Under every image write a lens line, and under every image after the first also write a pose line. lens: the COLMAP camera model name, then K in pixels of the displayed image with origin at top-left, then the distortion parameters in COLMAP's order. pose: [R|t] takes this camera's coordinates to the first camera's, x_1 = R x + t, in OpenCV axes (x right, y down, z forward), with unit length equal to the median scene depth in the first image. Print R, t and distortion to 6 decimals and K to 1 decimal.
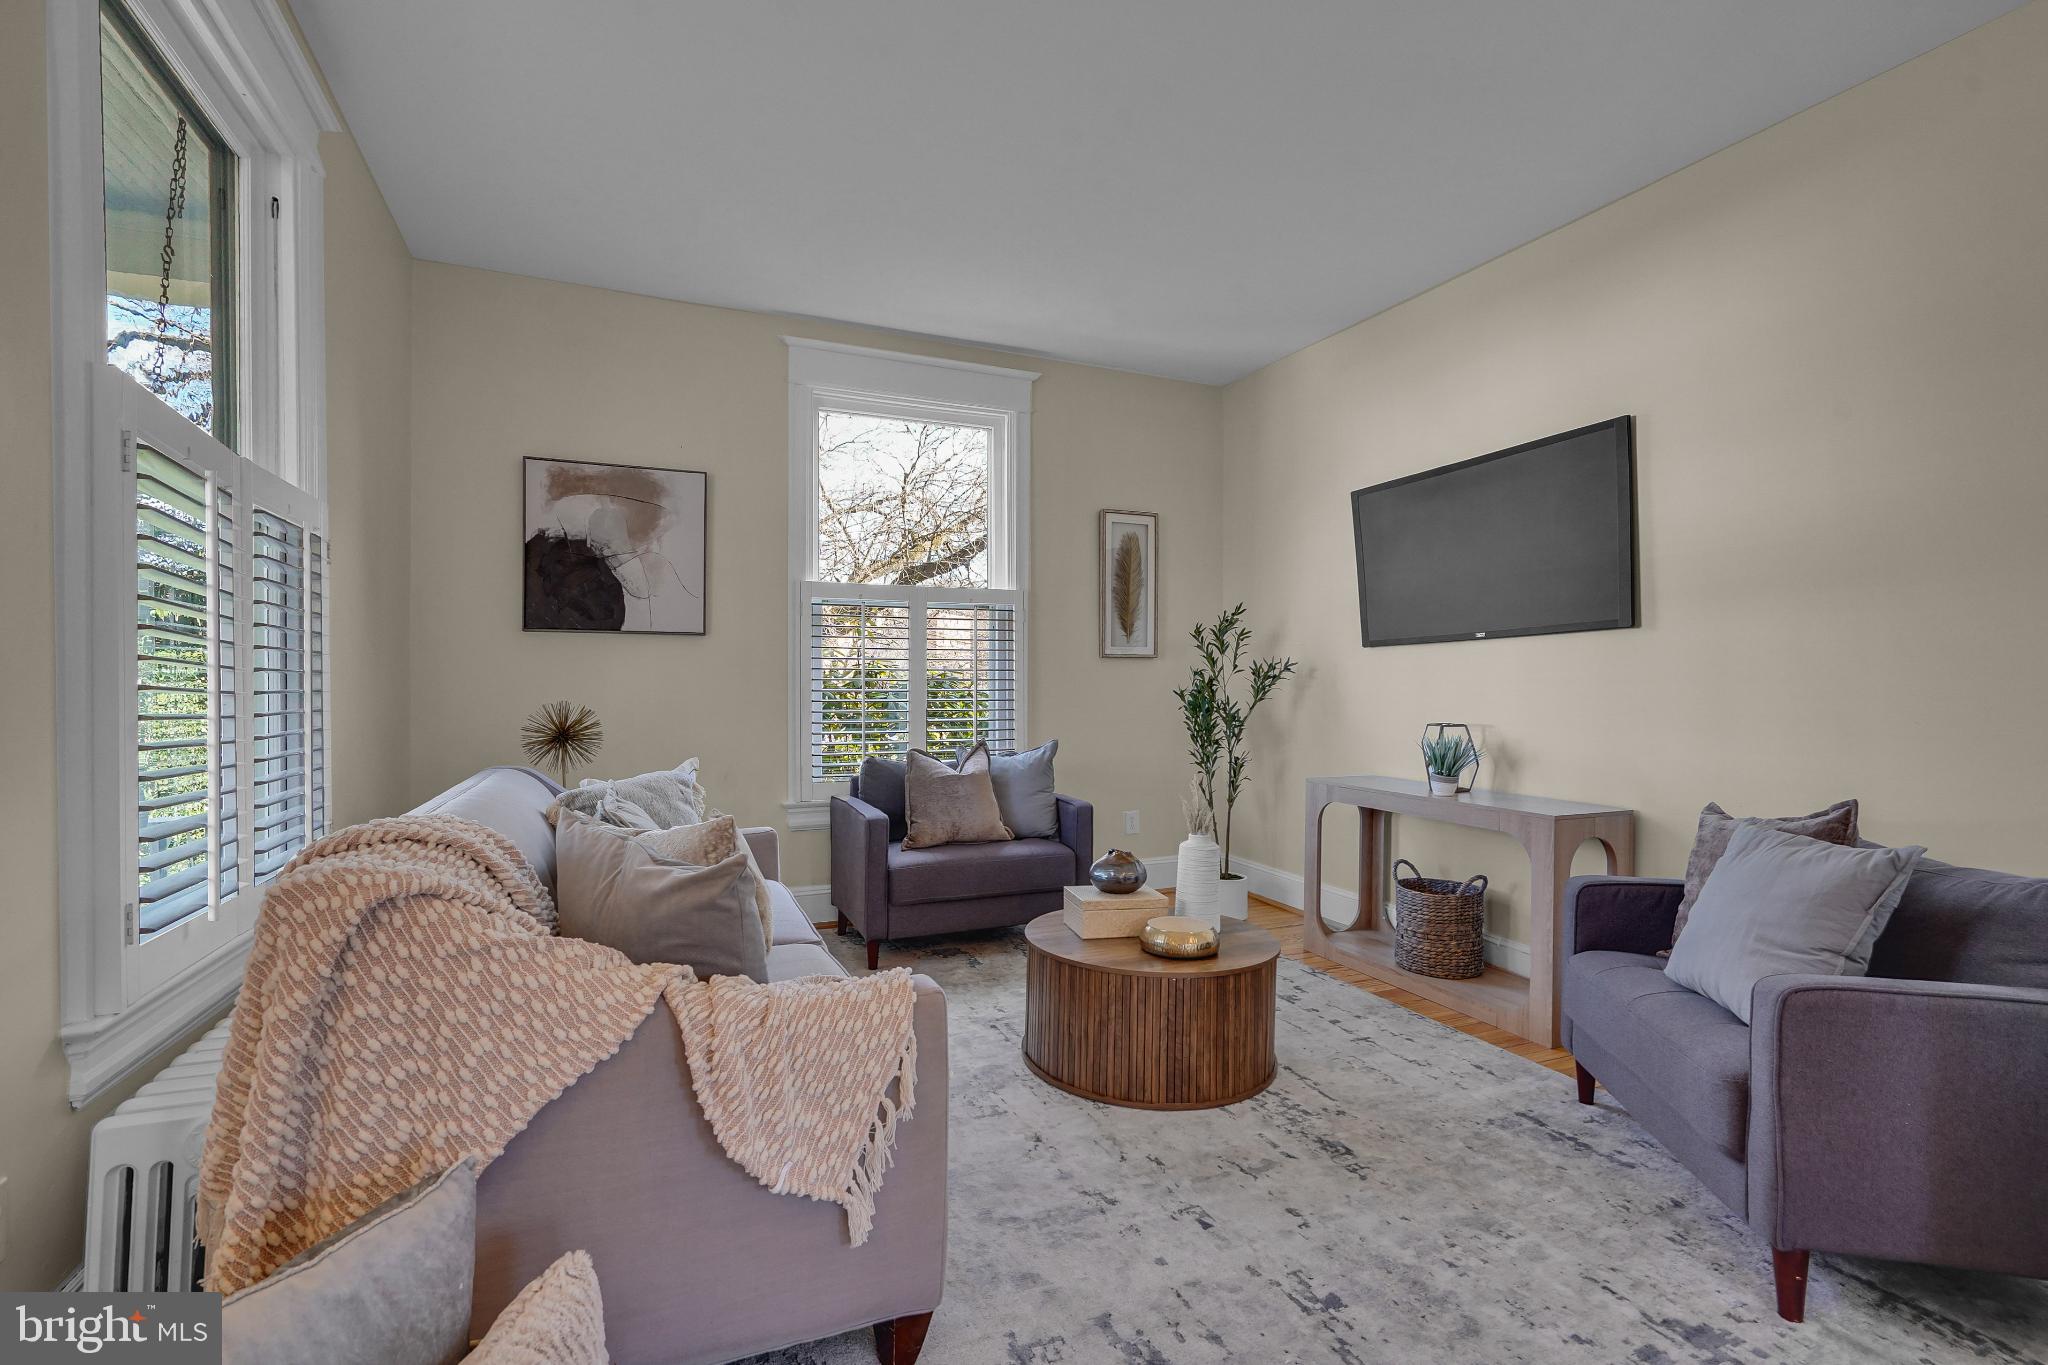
lens RADIAL K [[935.3, 0, 1030.1], [0, 935.3, 684.6], [0, 0, 1]] dist [-0.000300, 0.001784]
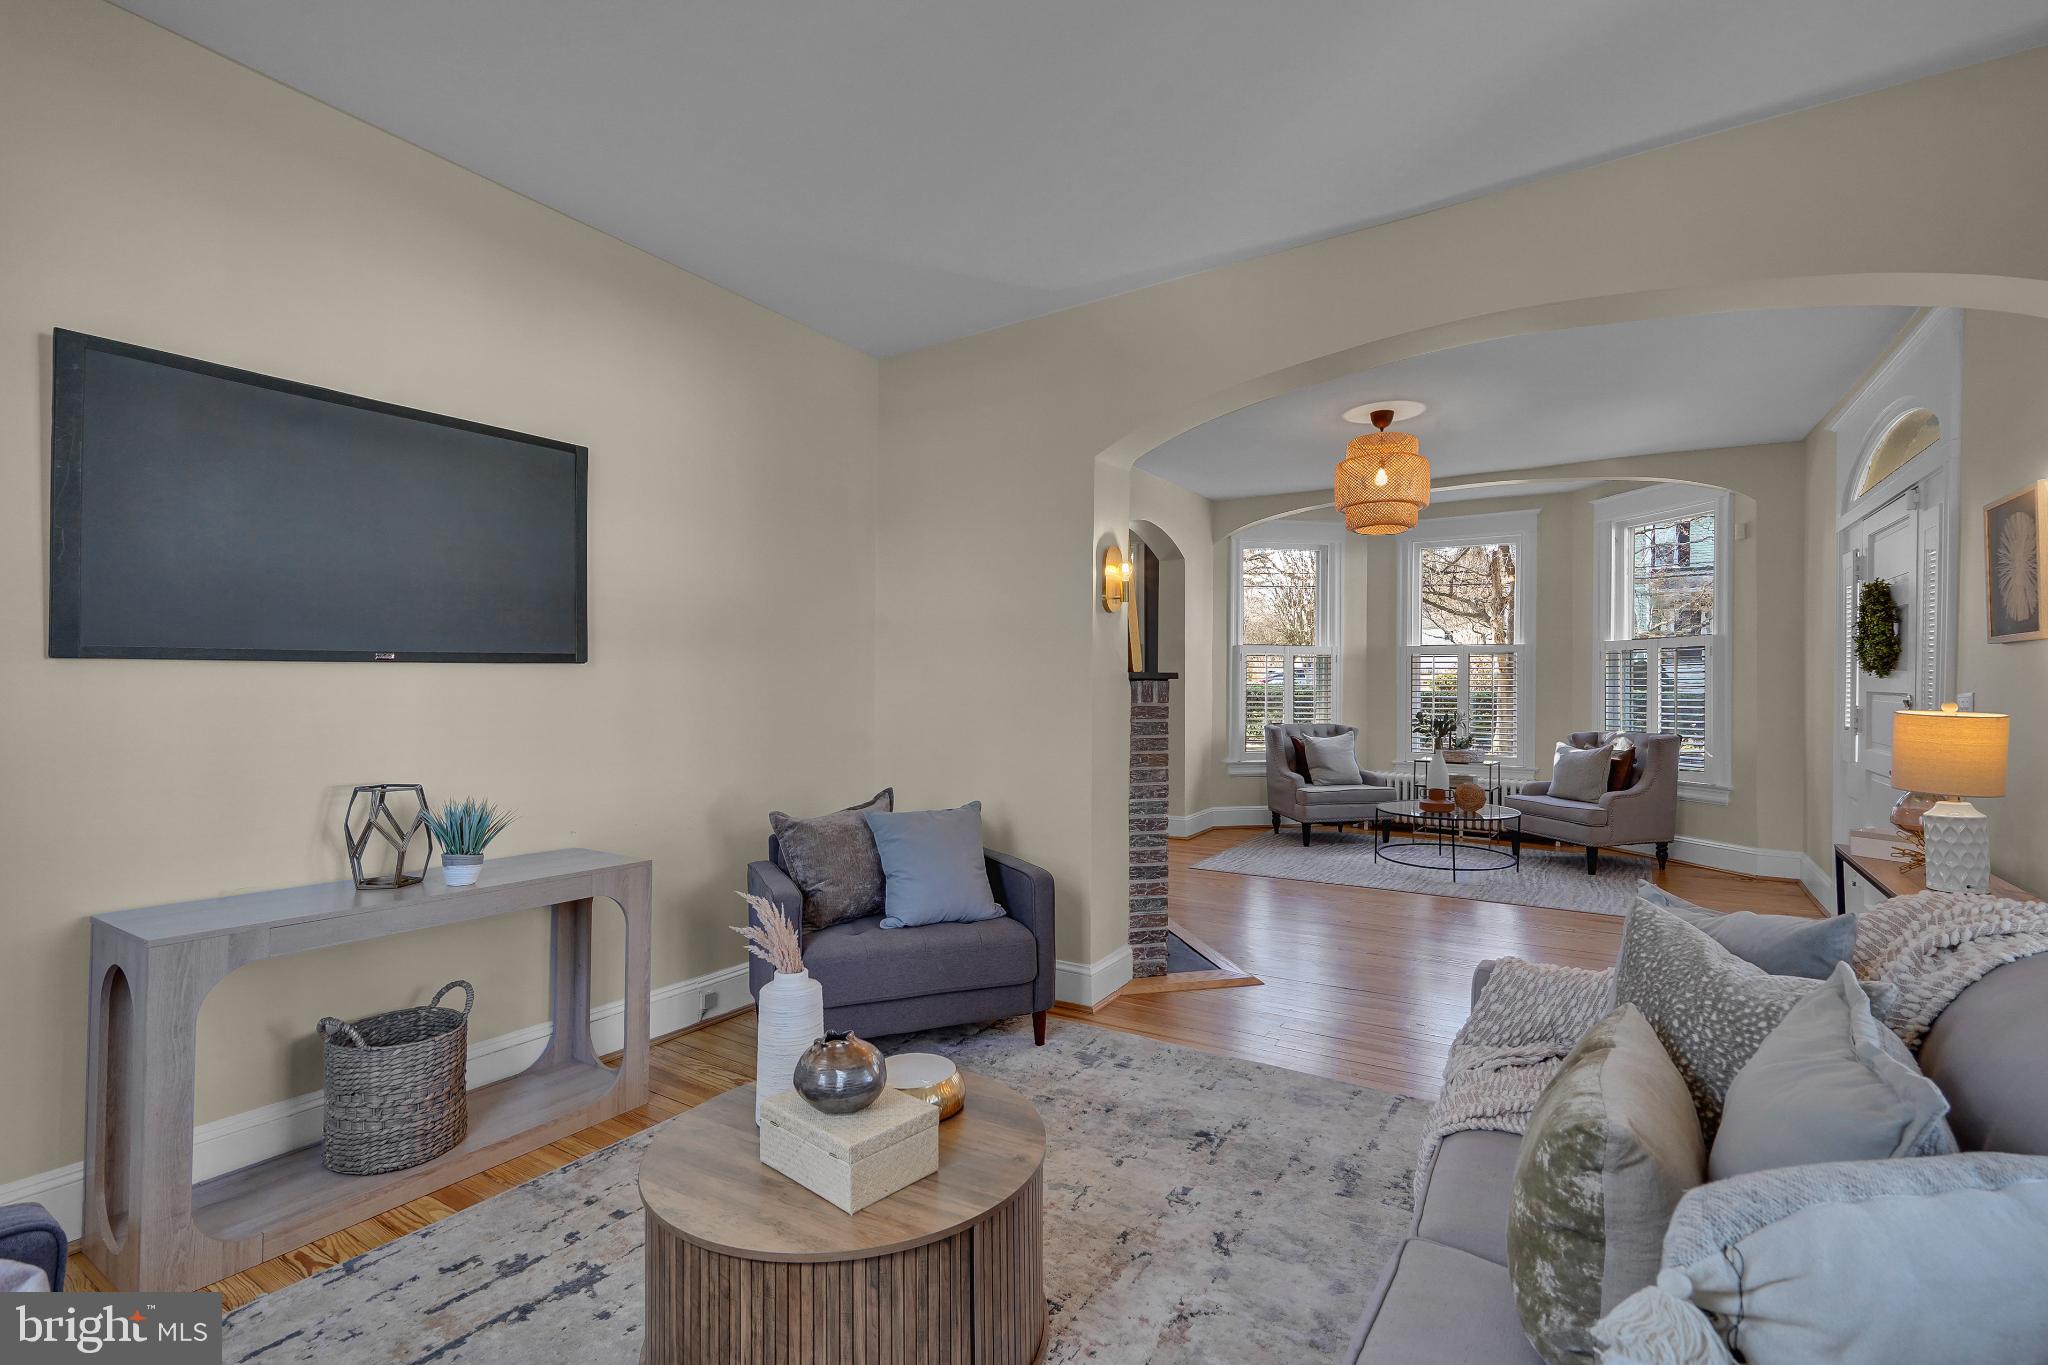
lens RADIAL K [[935.3, 0, 1026.5], [0, 935.3, 682.7], [0, 0, 1]] dist [-0.000300, 0.001784]
pose [[-0.554023, -0.008394, 0.832459, -0.422717], [-0.013827, 0.999904, 0.000880, -0.045812], [-0.832386, -0.011023, -0.554086, 1.120421]]
